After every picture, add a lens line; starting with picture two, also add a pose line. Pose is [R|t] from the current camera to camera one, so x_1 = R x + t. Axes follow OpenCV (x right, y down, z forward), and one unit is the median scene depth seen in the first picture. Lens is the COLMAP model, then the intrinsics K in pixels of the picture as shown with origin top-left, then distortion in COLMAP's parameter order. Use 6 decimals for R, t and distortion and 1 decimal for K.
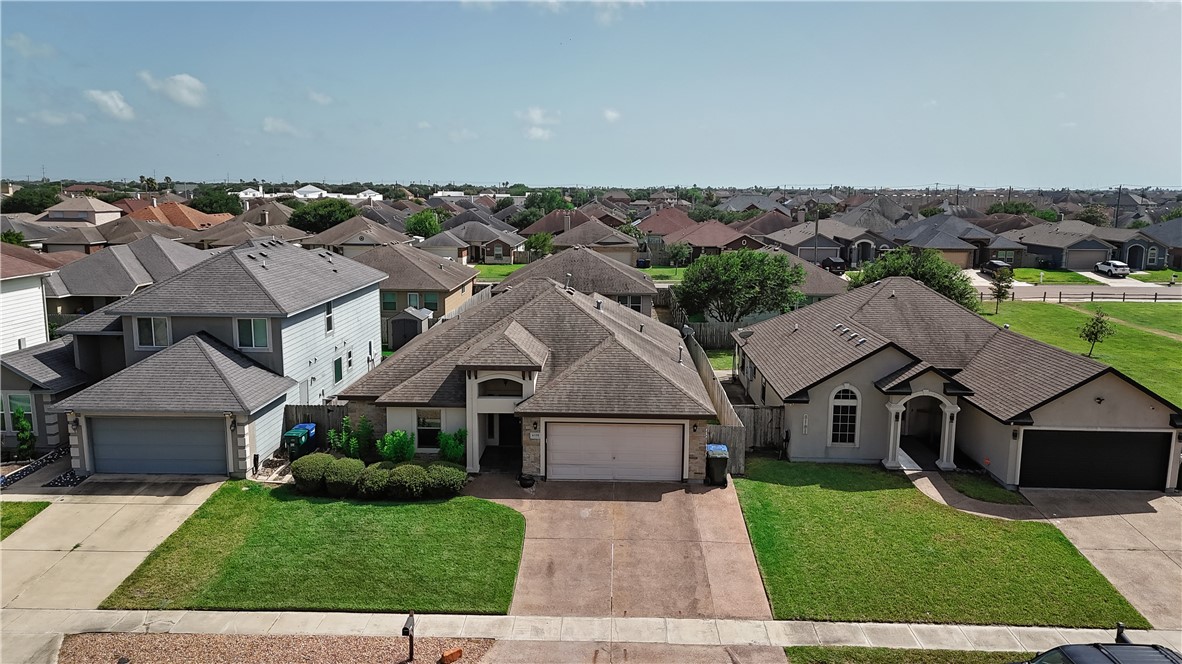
lens RADIAL K [[875.9, 0, 593.0], [0, 875.9, 331.8], [0, 0, 1]] dist [0.013211, -0.005255]
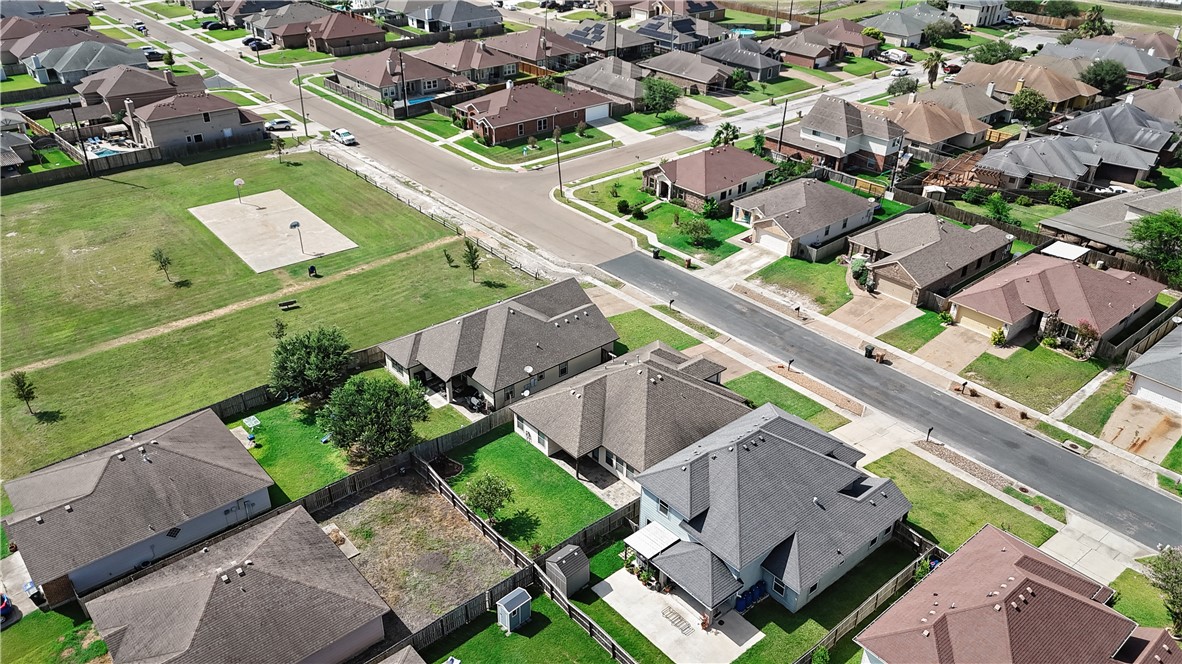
lens RADIAL K [[875.9, 0, 591.2], [0, 875.9, 332.5], [0, 0, 1]] dist [0.013211, -0.005255]
pose [[-0.665131, -0.378522, 0.643678, -1.449662], [0.103413, 0.807000, 0.581426, -1.506148], [-0.739531, 0.453289, -0.497617, 2.439930]]
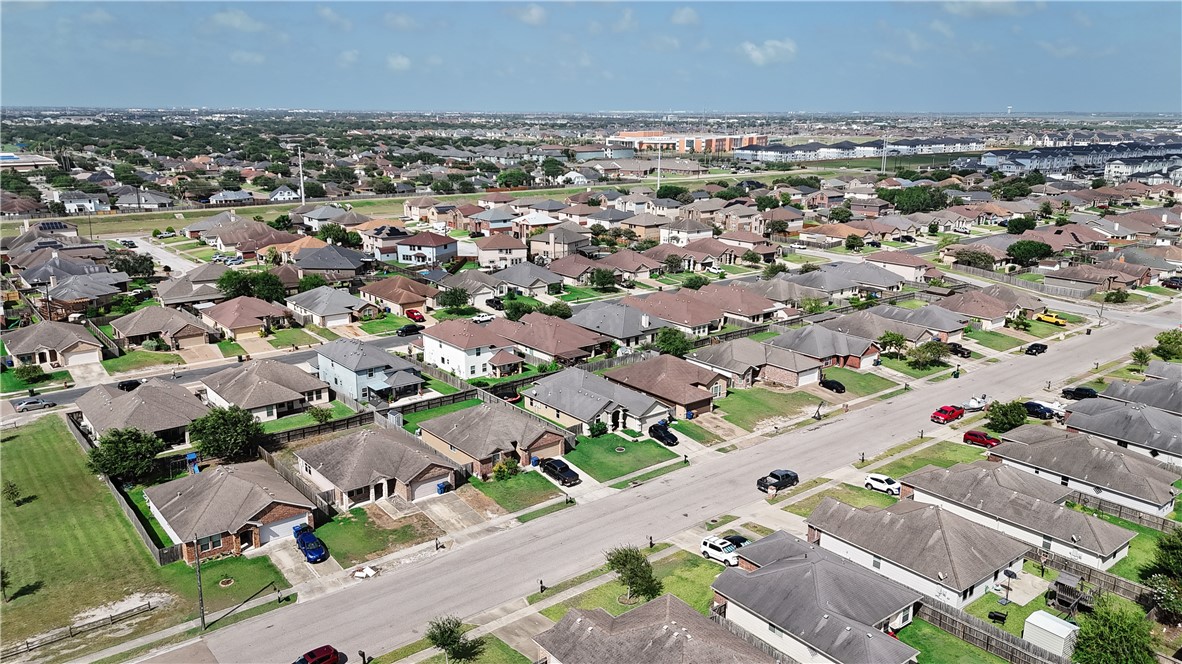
lens RADIAL K [[875.9, 0, 593.1], [0, 875.9, 332.7], [0, 0, 1]] dist [0.013211, -0.005255]
pose [[-0.761064, 0.149200, -0.631285, 1.313408], [-0.111109, 0.928823, 0.353473, -1.797408], [0.639090, 0.339157, -0.690316, 4.975351]]
